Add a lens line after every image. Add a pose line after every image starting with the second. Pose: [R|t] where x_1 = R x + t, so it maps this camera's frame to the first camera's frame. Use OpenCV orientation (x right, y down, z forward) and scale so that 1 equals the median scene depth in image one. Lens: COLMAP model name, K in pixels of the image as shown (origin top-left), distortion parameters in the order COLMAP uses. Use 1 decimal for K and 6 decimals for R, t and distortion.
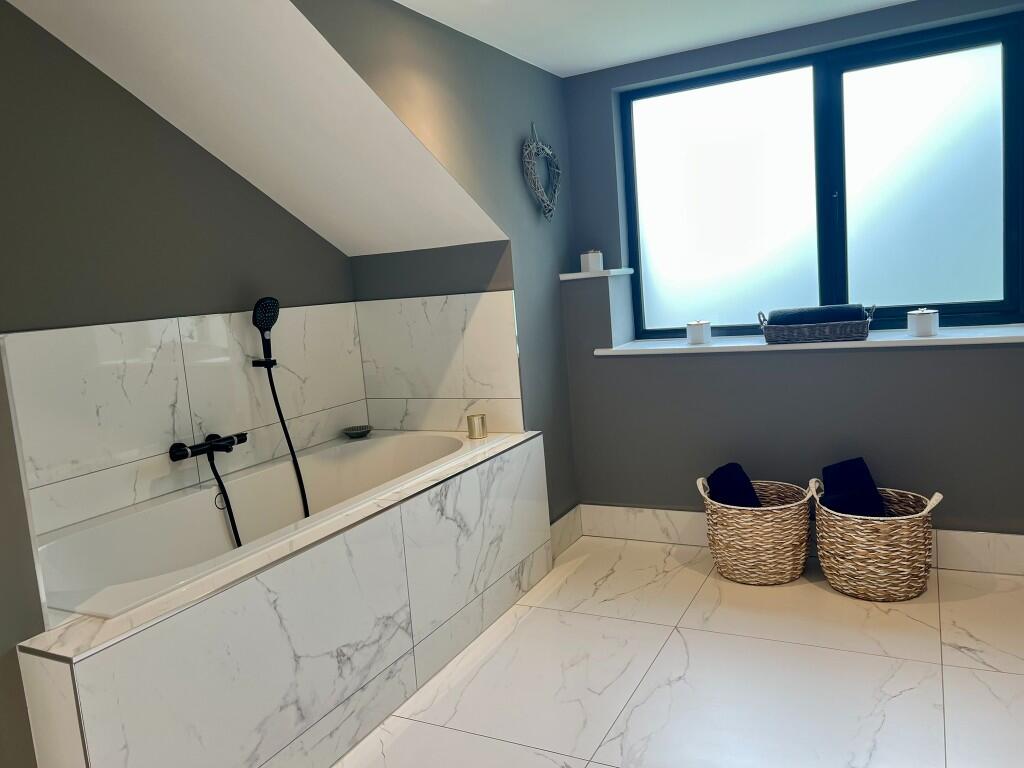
lens RADIAL K [[775.4, 0, 511.4], [0, 775.4, 382.7], [0, 0, 1]] dist [0.052505, -0.037520]
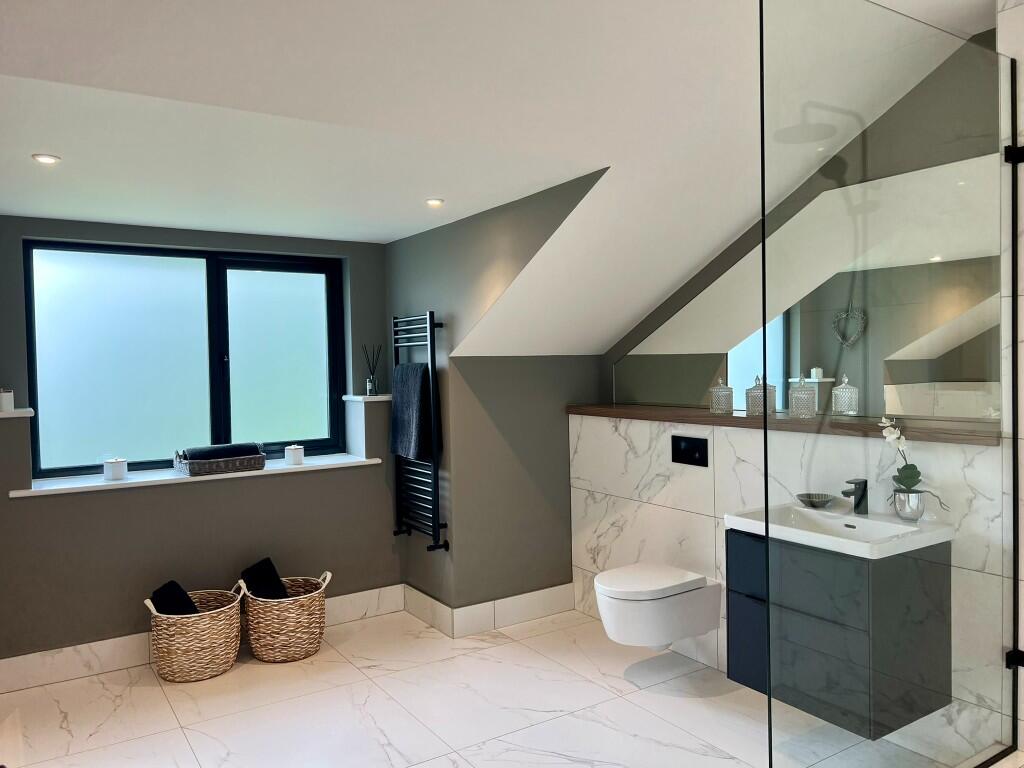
lens RADIAL K [[775.4, 0, 510.1], [0, 775.4, 387.7], [0, 0, 1]] dist [0.052505, -0.037520]
pose [[0.493803, 0.047417, 0.868280, -0.528272], [0.086304, 0.990910, -0.103196, -0.018789], [-0.865280, 0.125894, 0.485222, -0.038662]]
